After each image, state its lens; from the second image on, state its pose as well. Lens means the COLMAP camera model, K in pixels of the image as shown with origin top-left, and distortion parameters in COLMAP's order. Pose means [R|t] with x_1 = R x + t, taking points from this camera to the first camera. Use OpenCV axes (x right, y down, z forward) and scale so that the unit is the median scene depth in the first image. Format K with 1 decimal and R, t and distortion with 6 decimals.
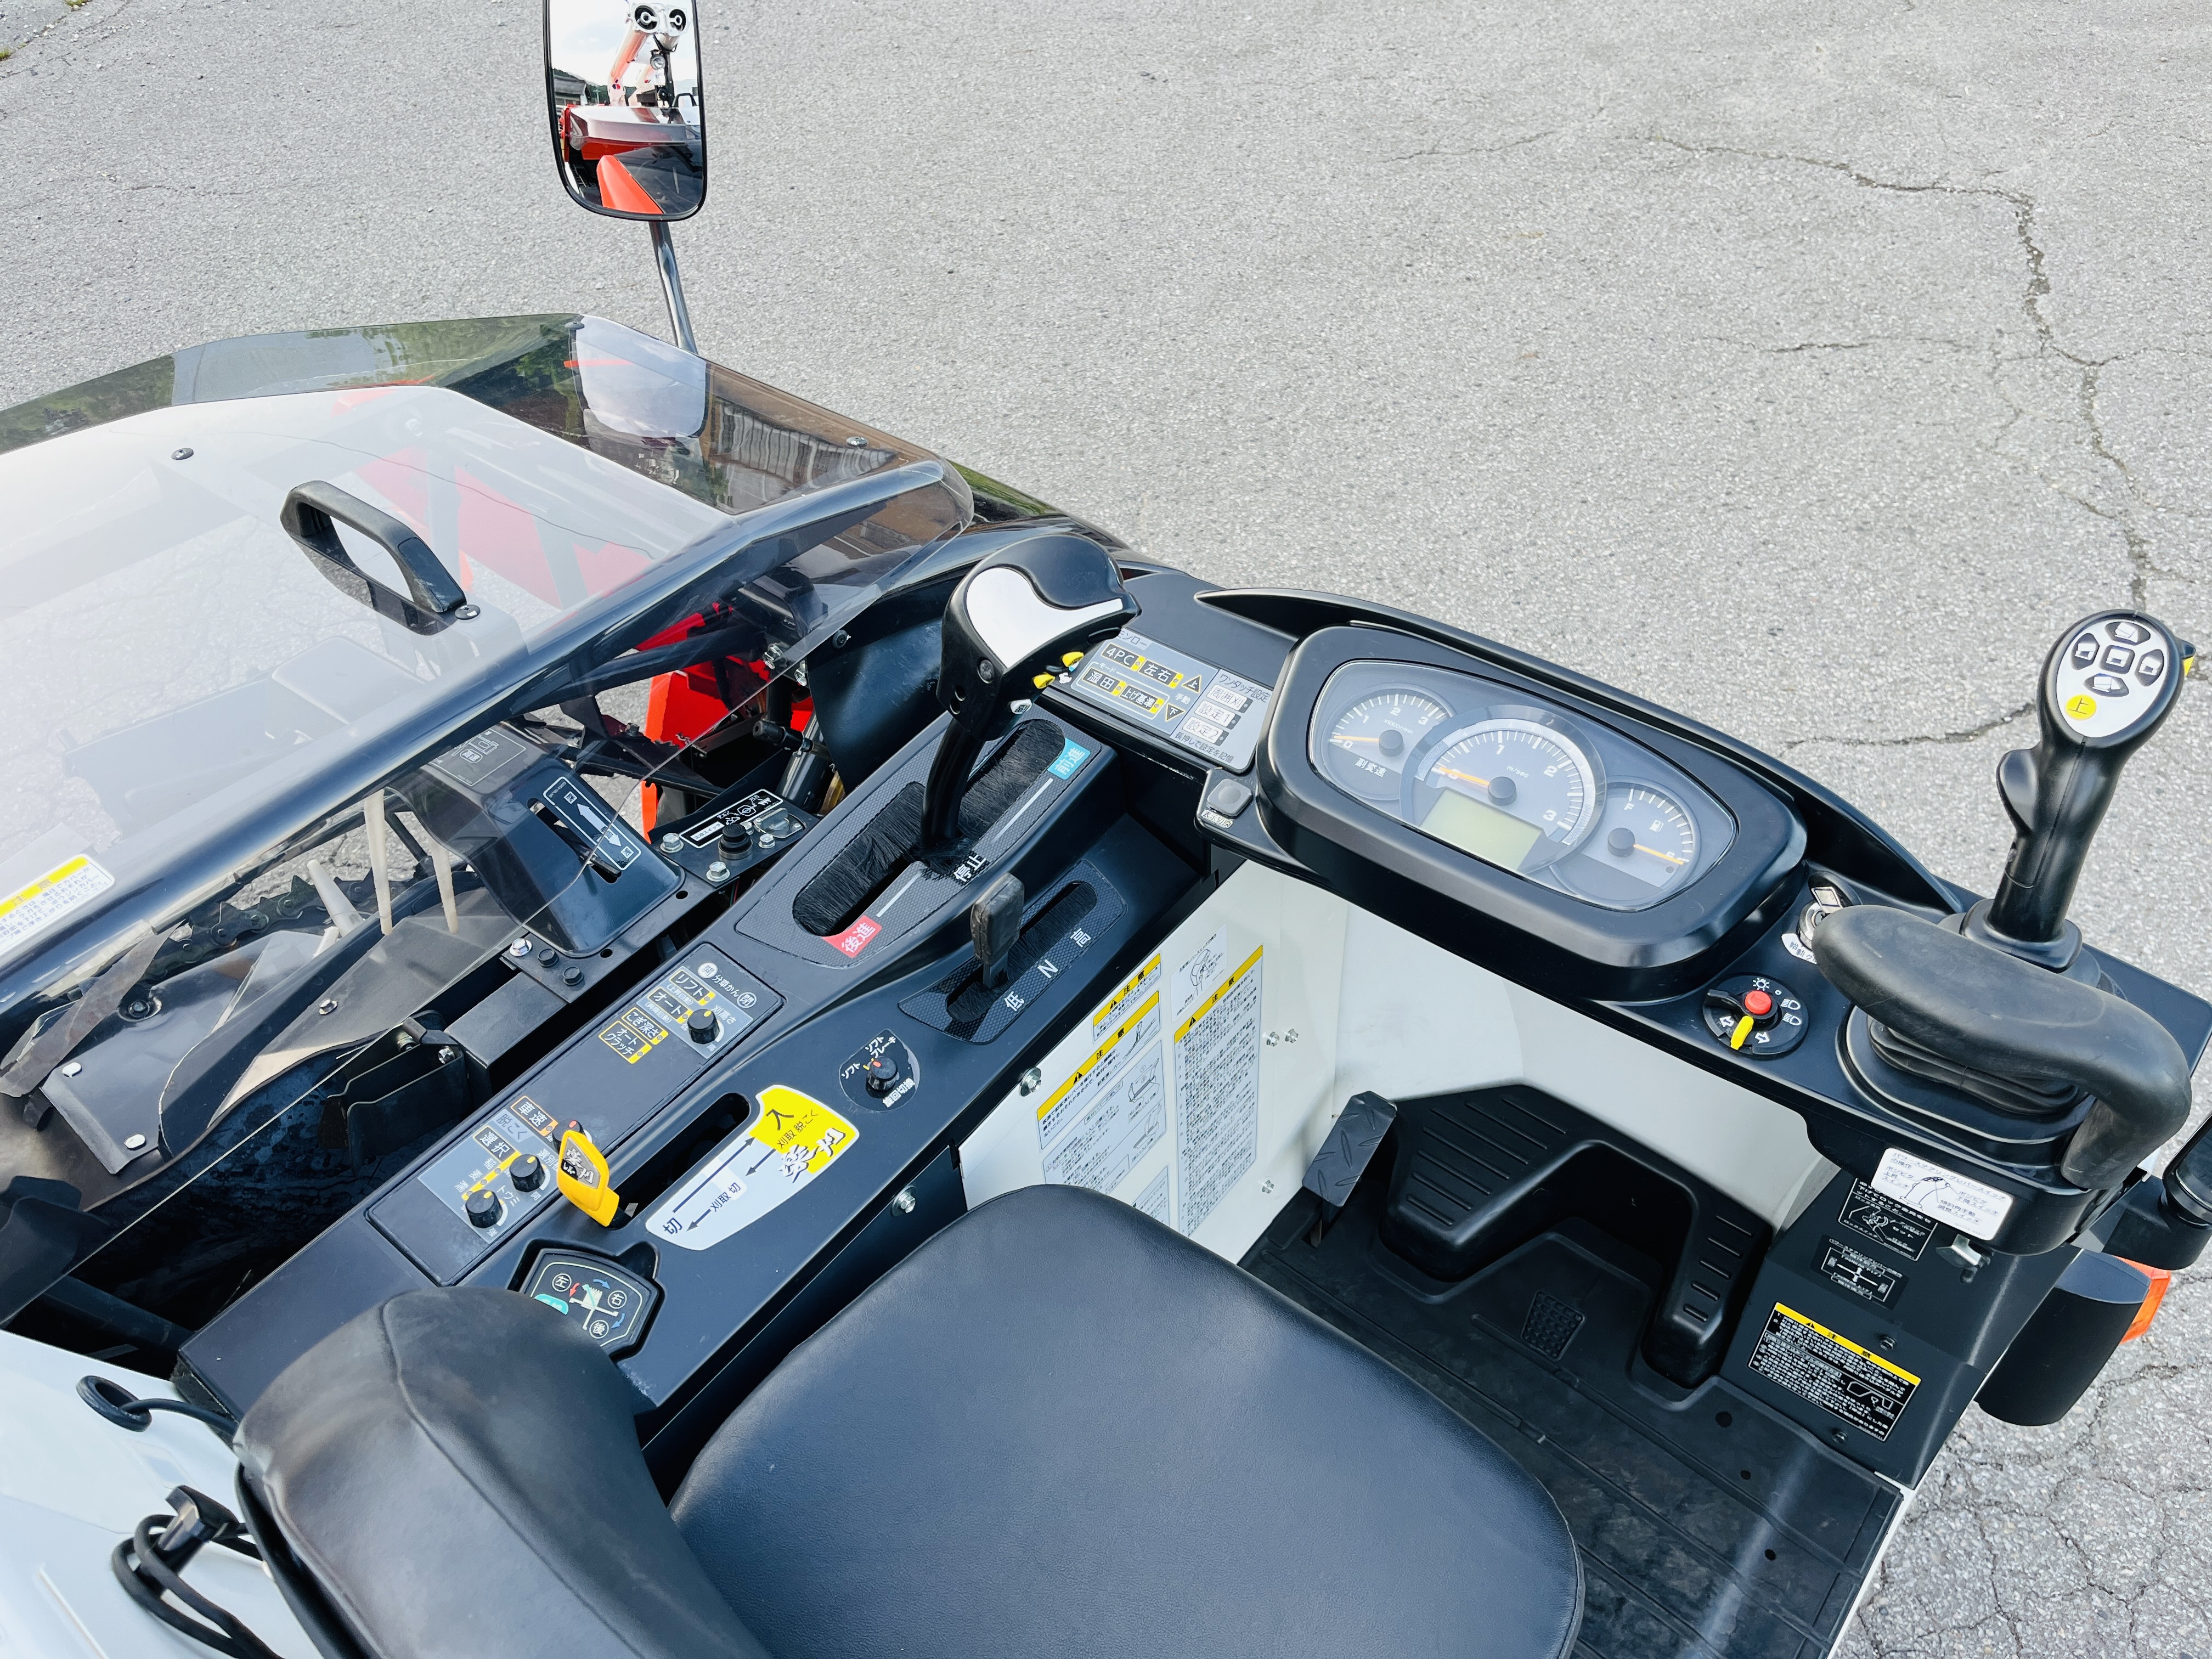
lens RADIAL K [[1680.9, 0, 1106.0], [0, 1680.9, 829.5], [0, 0, 1]] dist [0.074537, -0.103831]
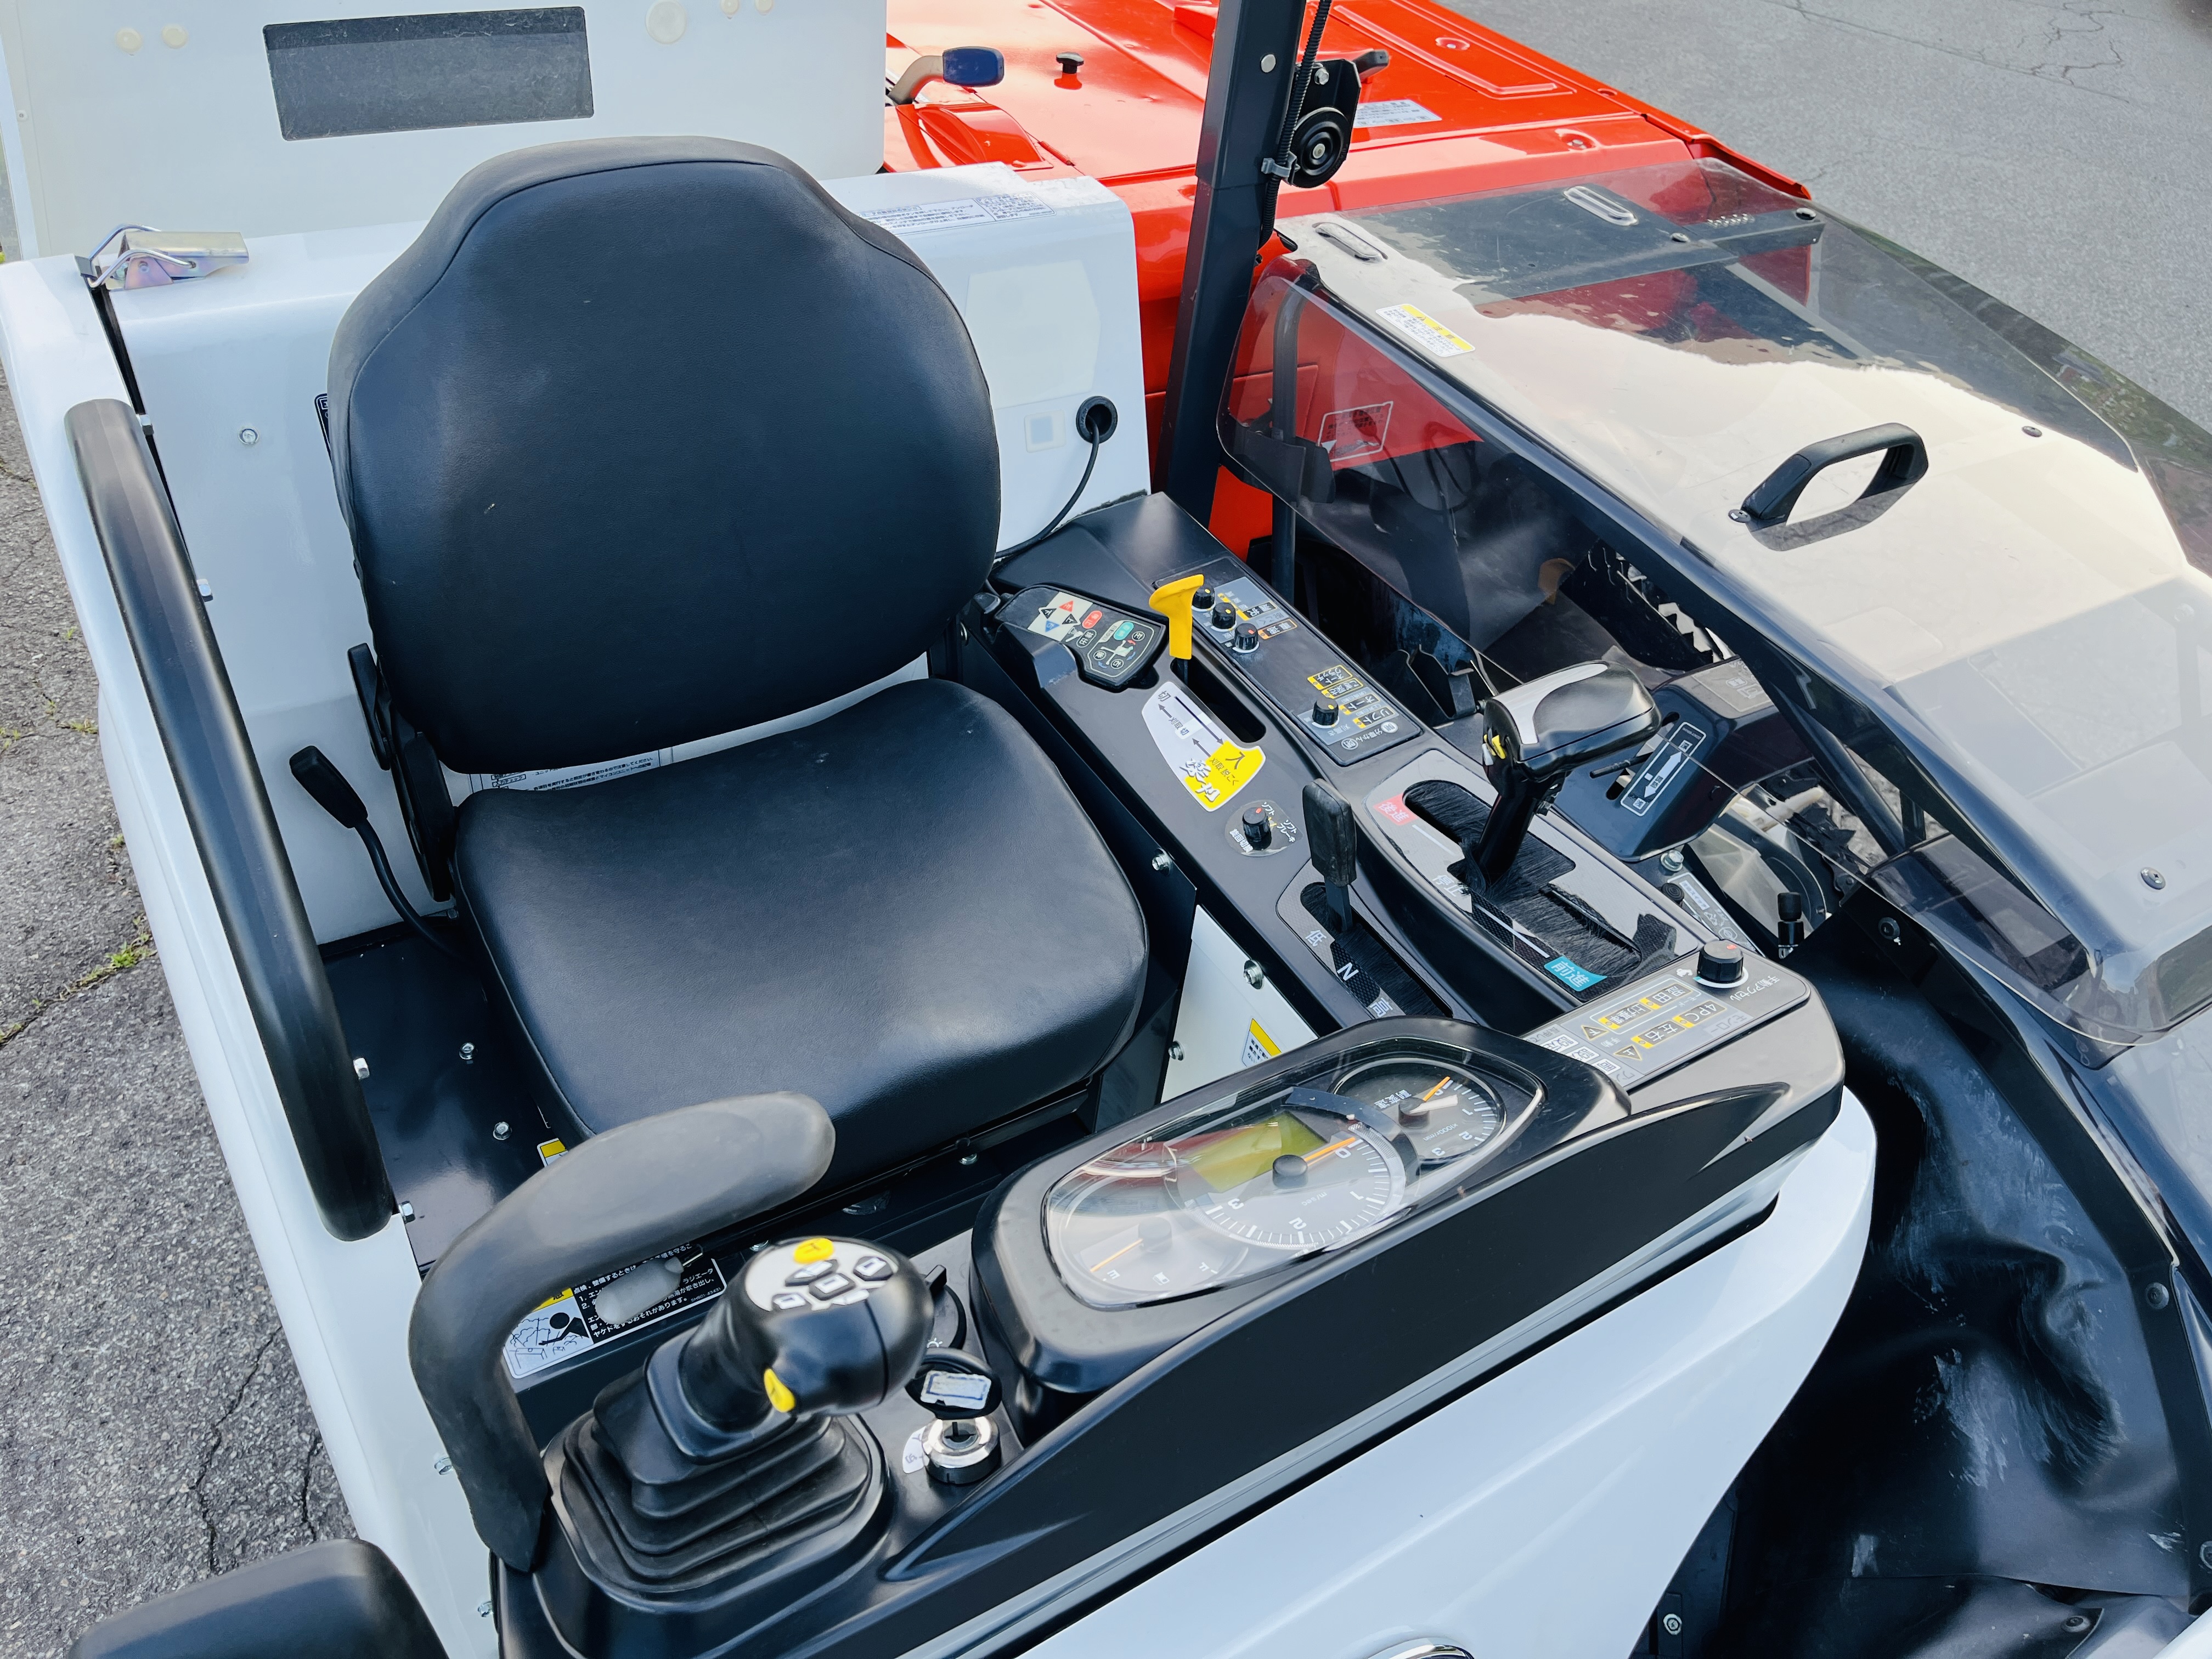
lens RADIAL K [[1680.9, 0, 1106.0], [0, 1680.9, 829.5], [0, 0, 1]] dist [0.074537, -0.103831]
pose [[-0.336524, 0.636995, -0.693533, 0.701075], [-0.715631, 0.305702, 0.628027, -0.500790], [0.612065, 0.707660, 0.352978, 0.553036]]
